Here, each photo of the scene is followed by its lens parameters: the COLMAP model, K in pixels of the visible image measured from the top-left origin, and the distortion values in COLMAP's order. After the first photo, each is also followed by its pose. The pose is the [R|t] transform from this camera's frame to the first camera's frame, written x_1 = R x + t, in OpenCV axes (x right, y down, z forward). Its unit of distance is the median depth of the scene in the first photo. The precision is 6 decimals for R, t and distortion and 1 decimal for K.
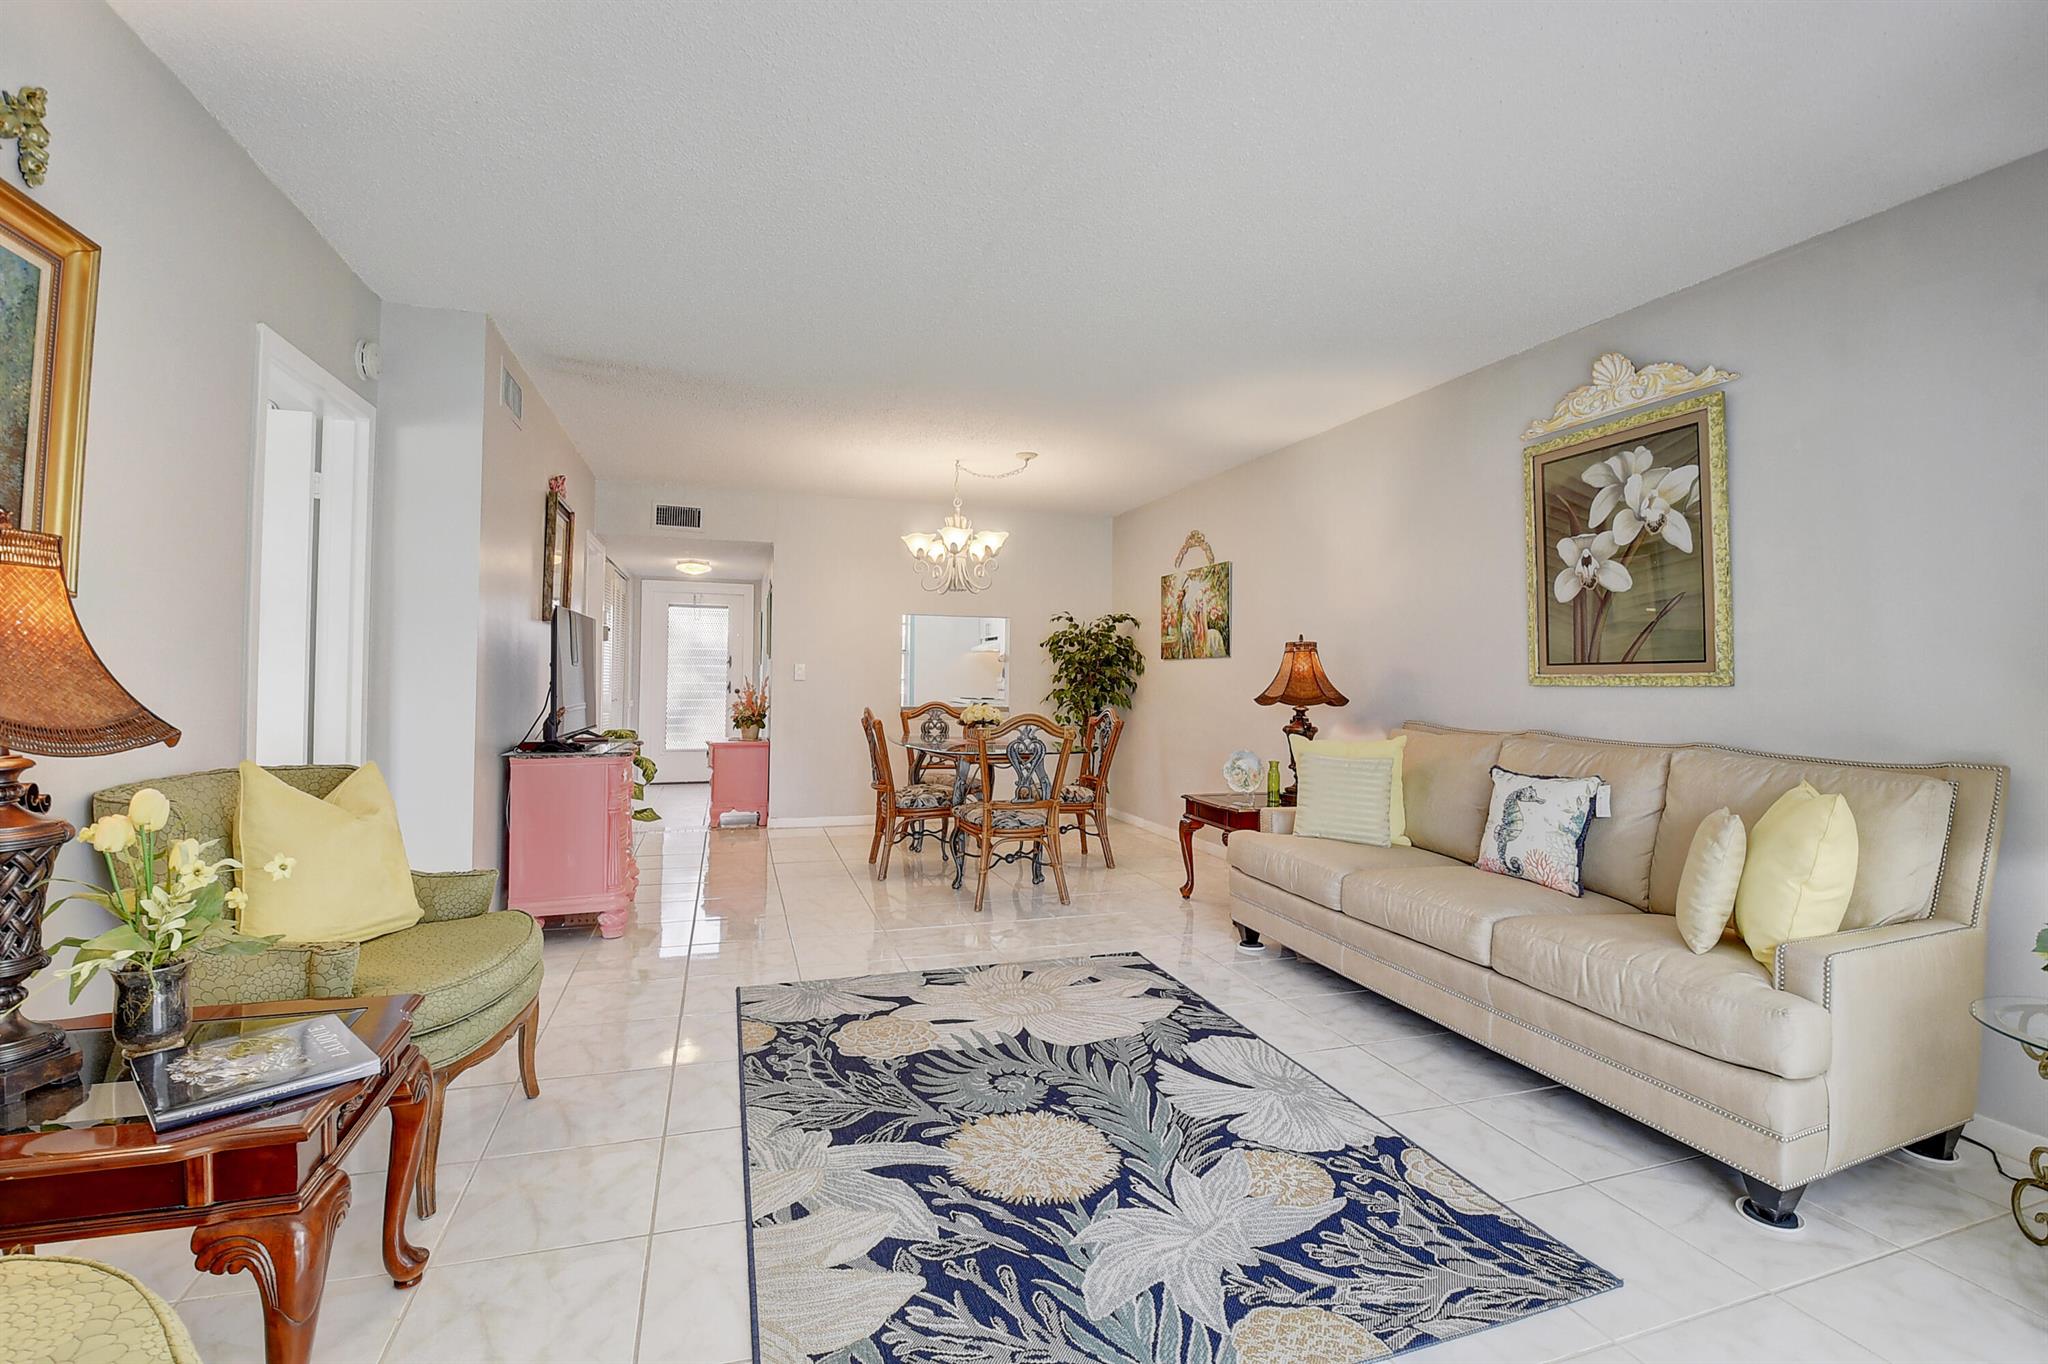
lens RADIAL K [[899.2, 0, 1016.4], [0, 899.2, 656.5], [0, 0, 1]] dist [0.000173, -0.019794]
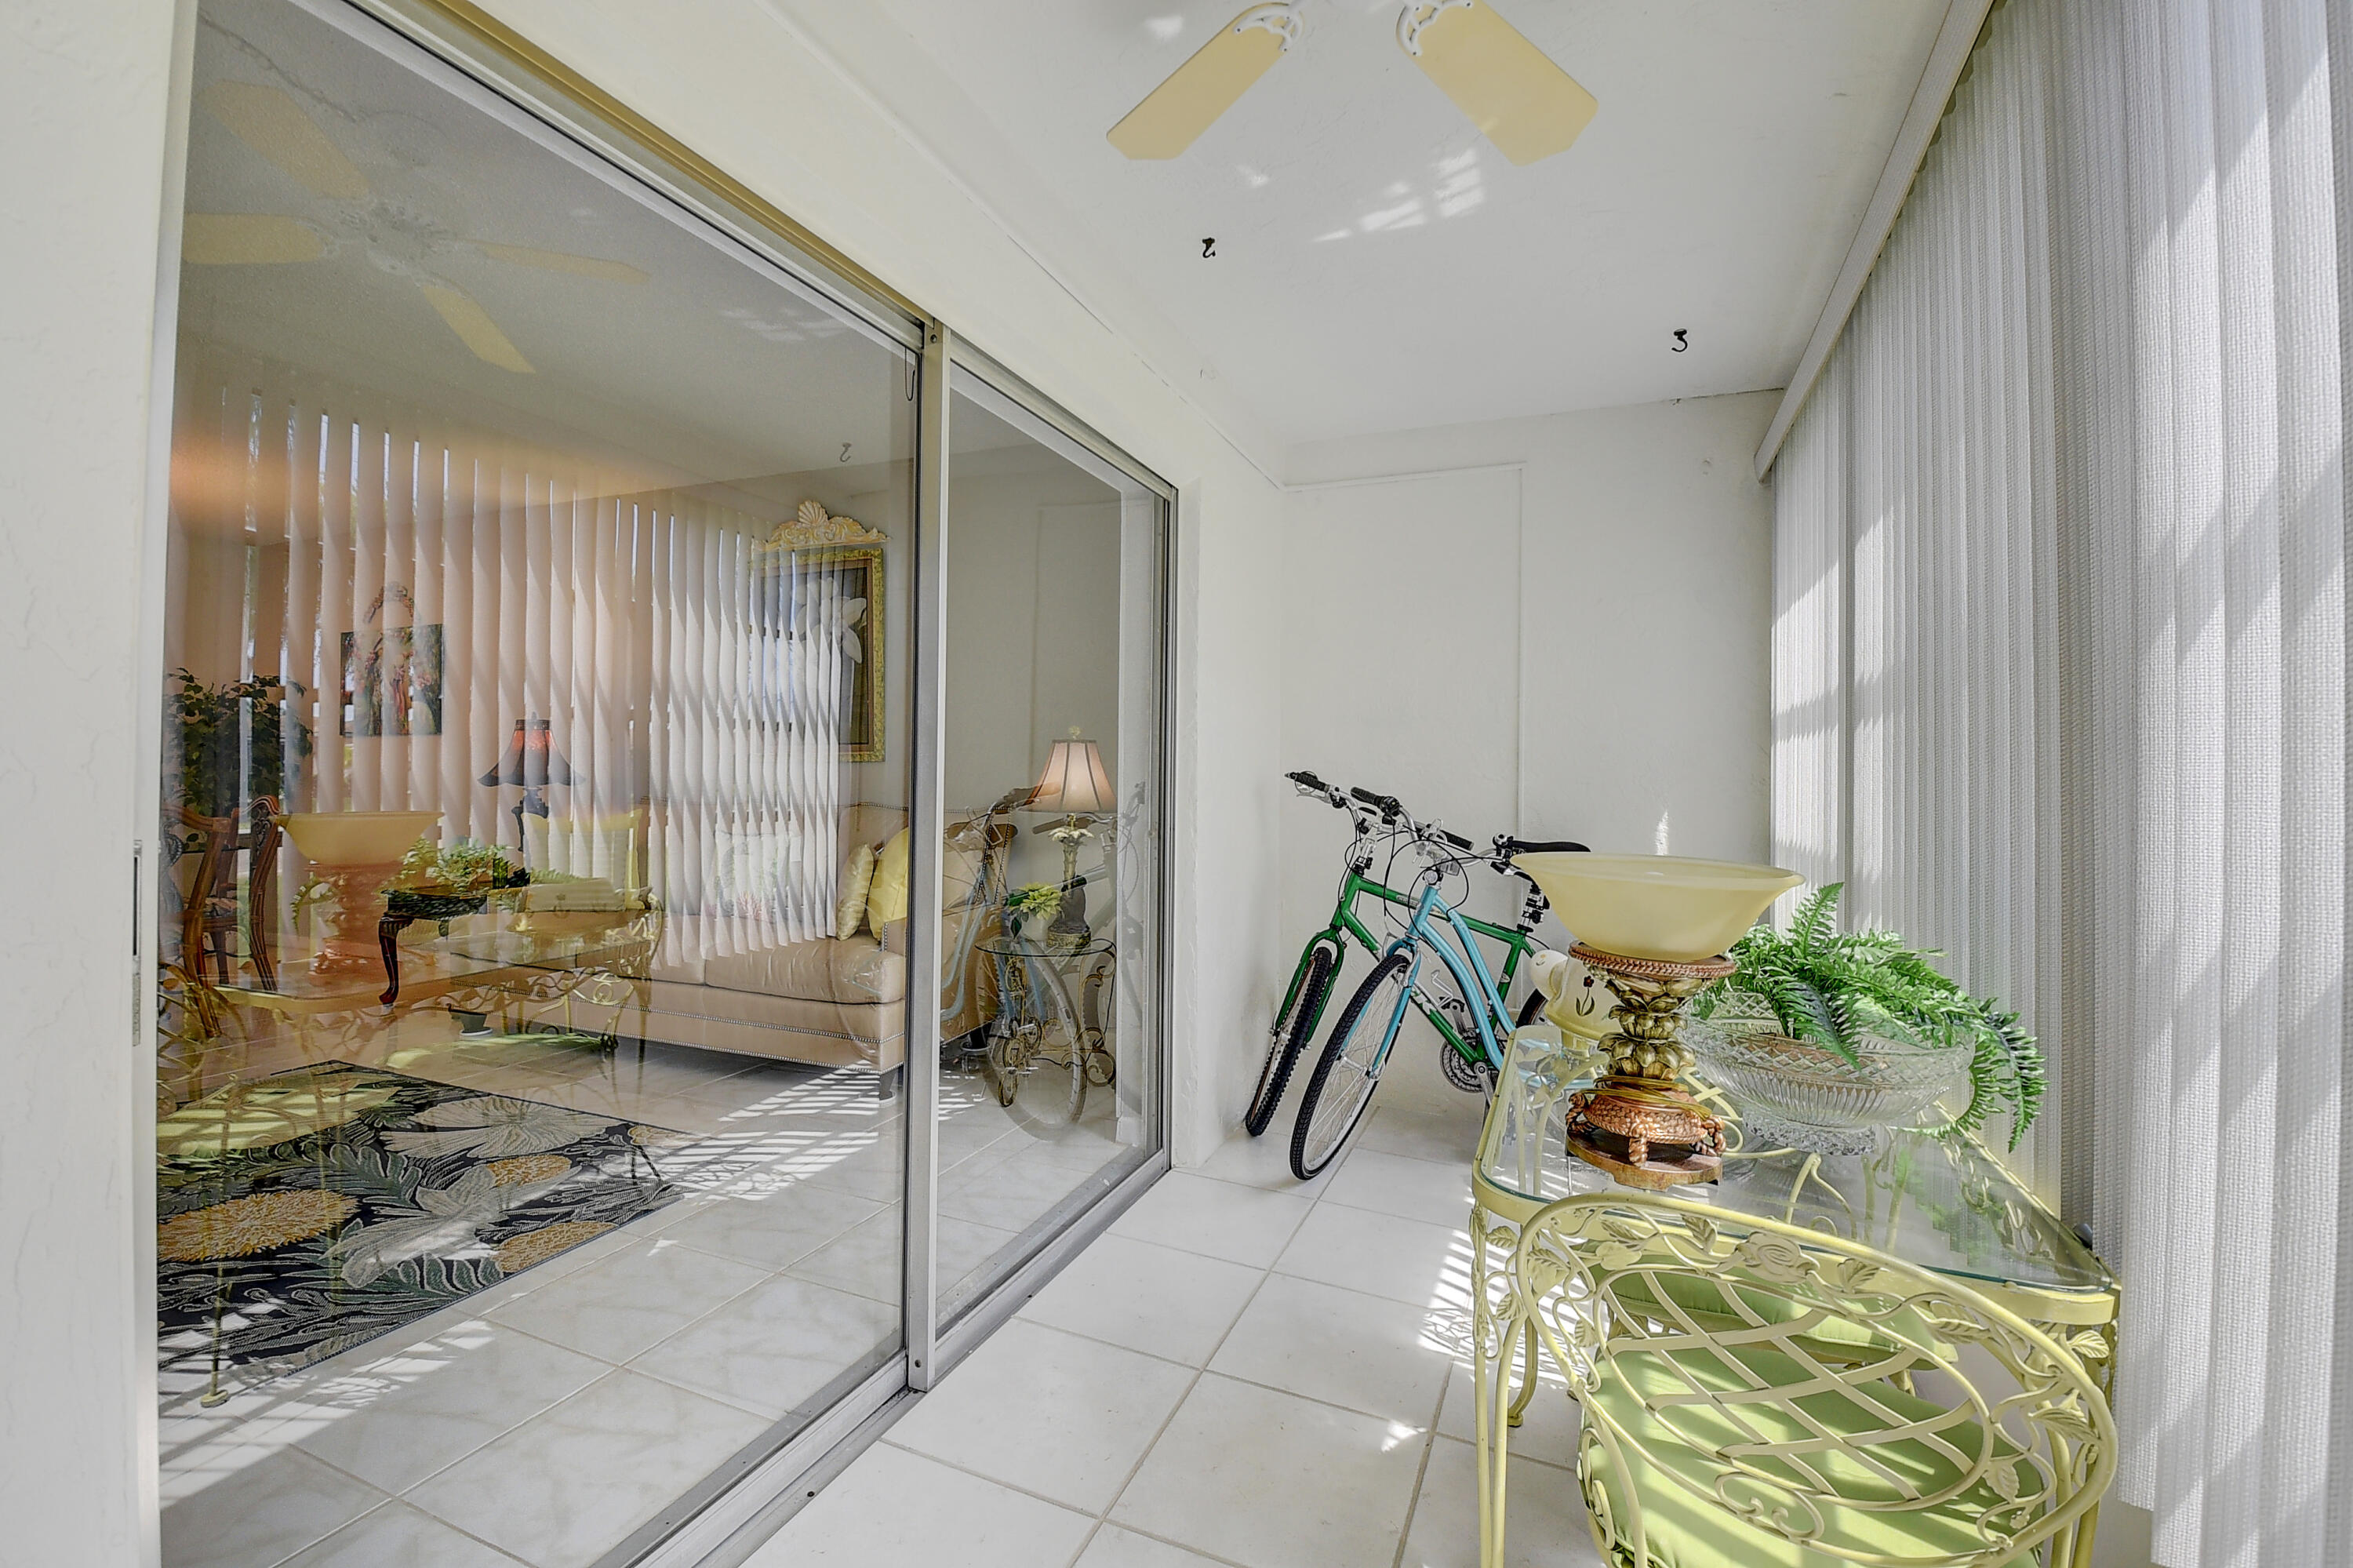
lens RADIAL K [[1033.2, 0, 1167.8], [0, 1033.2, 754.7], [0, 0, 1]] dist [0.000173, -0.019794]
pose [[0.646076, 0.004515, 0.763260, -0.069700], [-0.016213, 0.999838, 0.007809, 0.001407], [-0.763101, -0.017419, 0.646044, -0.188054]]
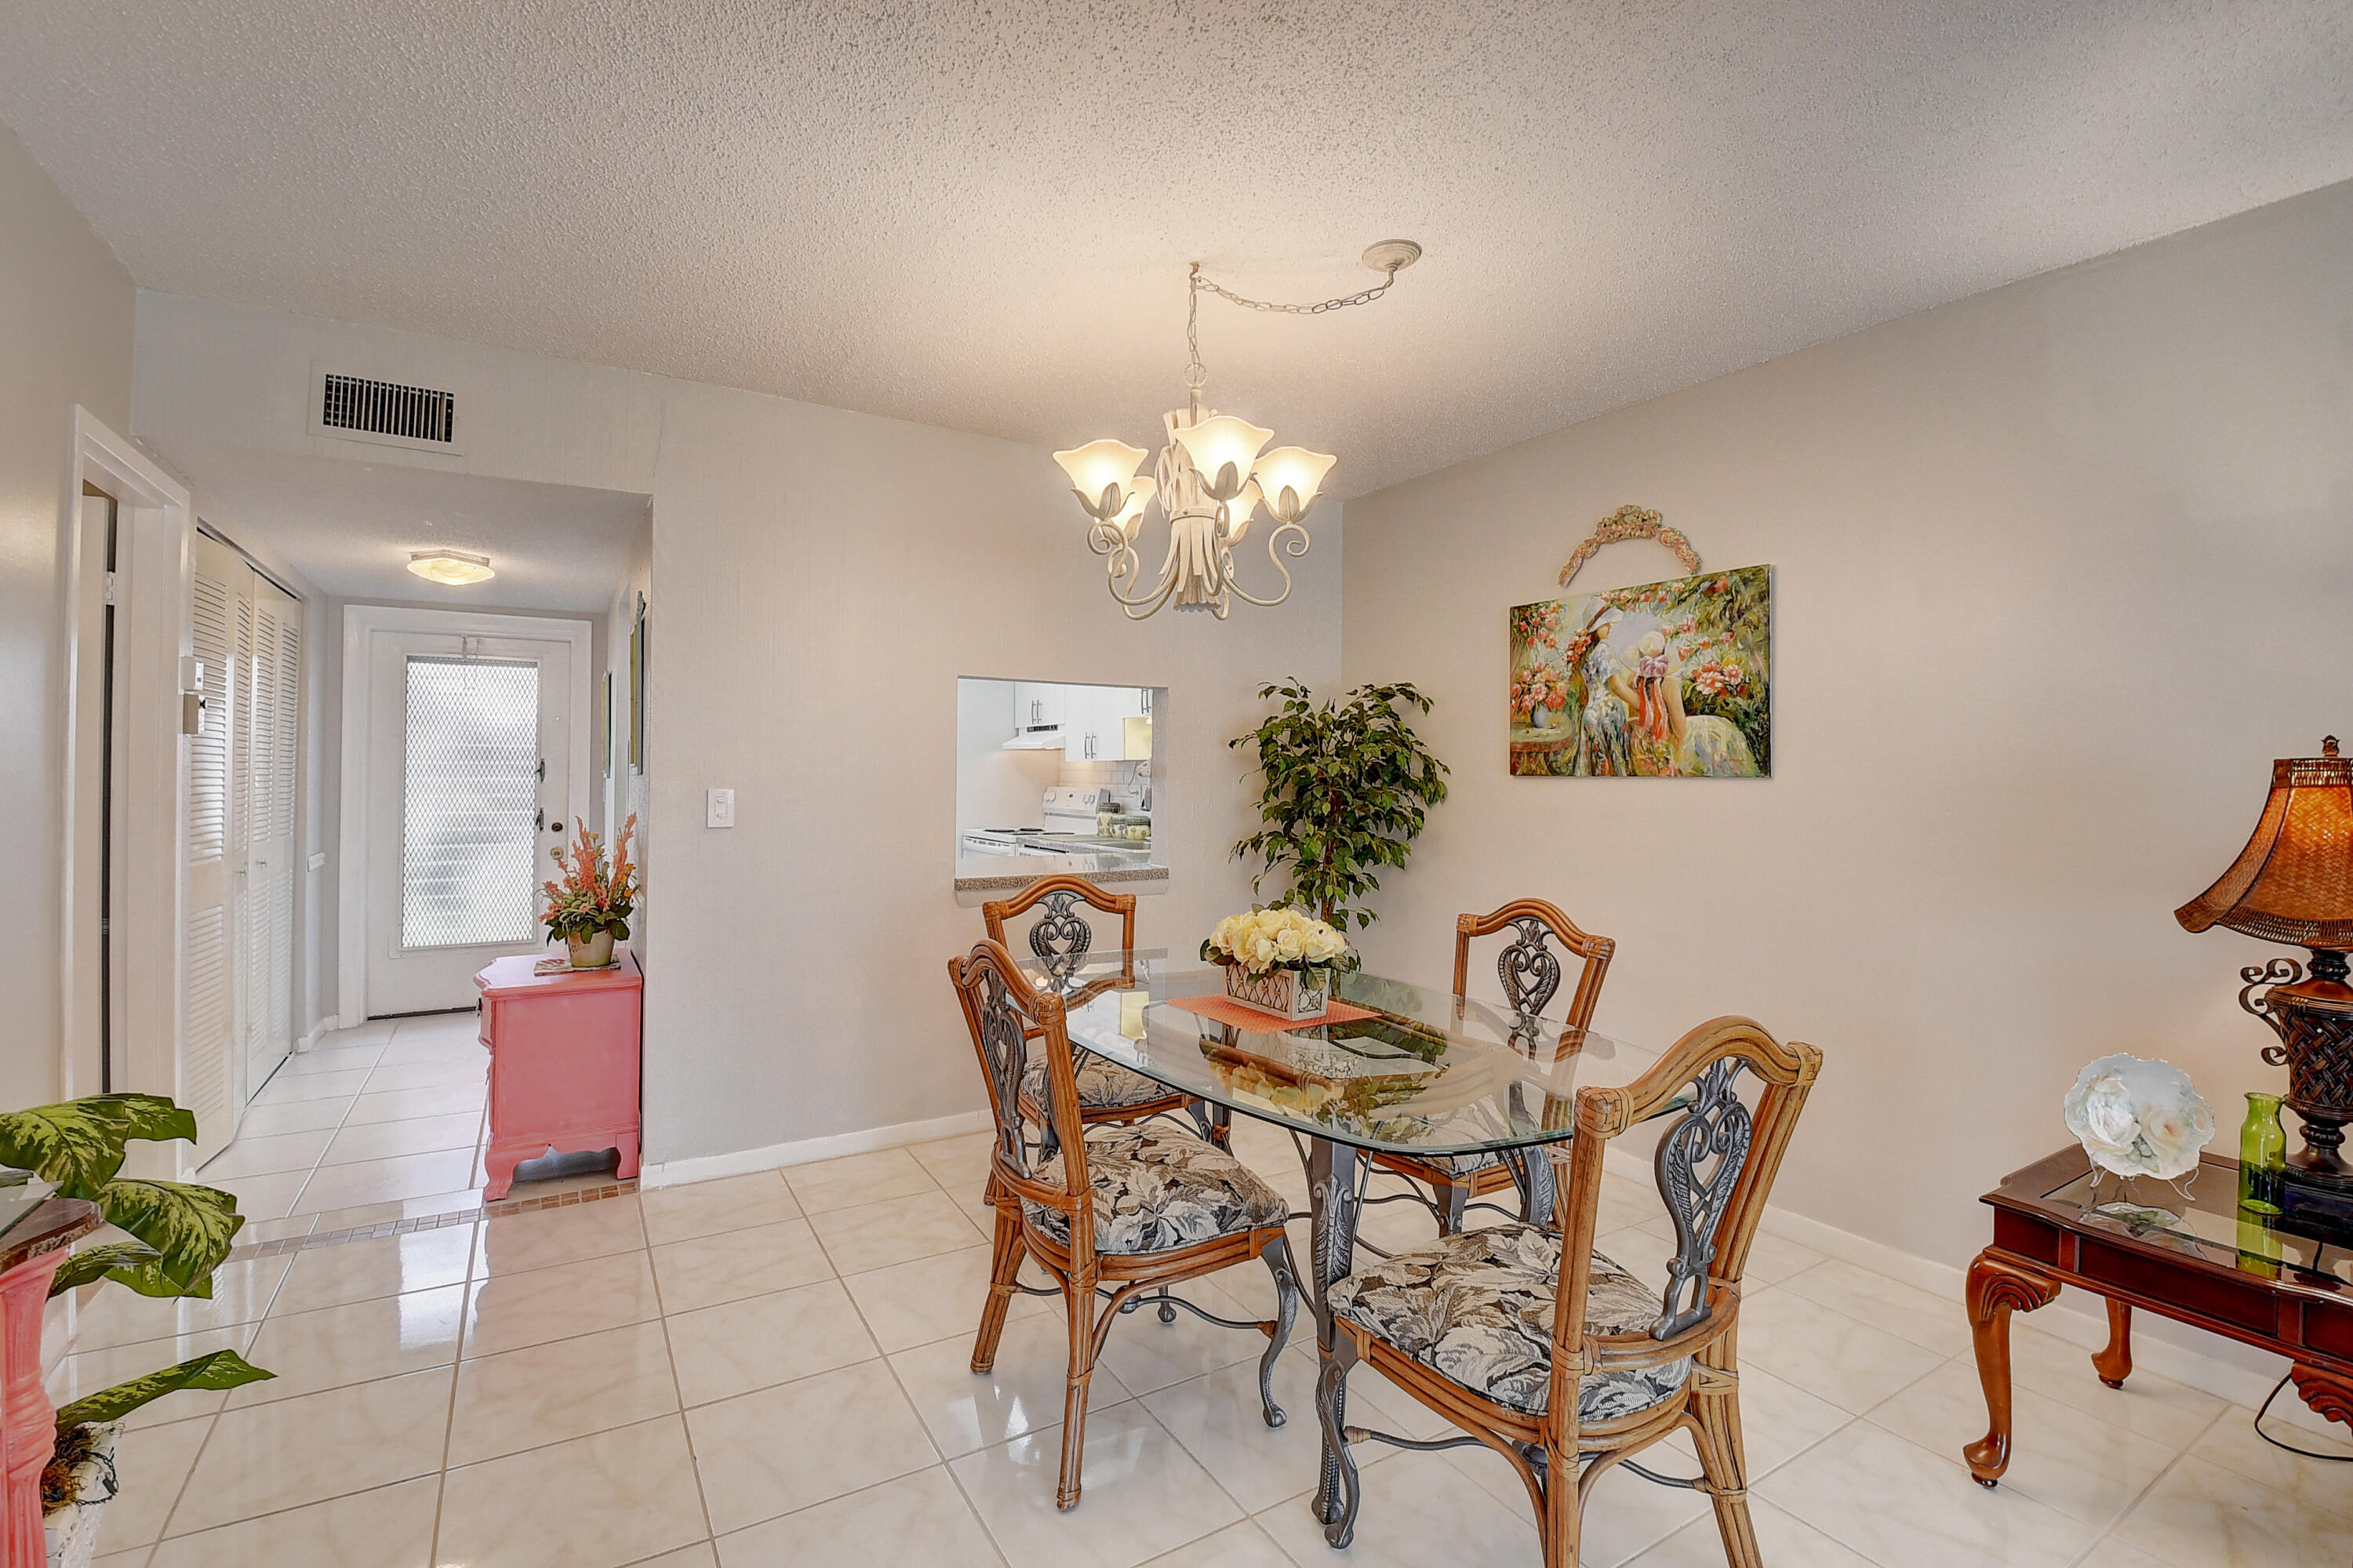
lens RADIAL K [[1033.2, 0, 1167.8], [0, 1033.2, 754.7], [0, 0, 1]] dist [0.000173, -0.019794]
pose [[0.973051, -0.000220, 0.230592, -0.173594], [-0.002231, 0.999944, 0.010365, -0.015398], [-0.230581, -0.010600, 0.972995, 0.563385]]
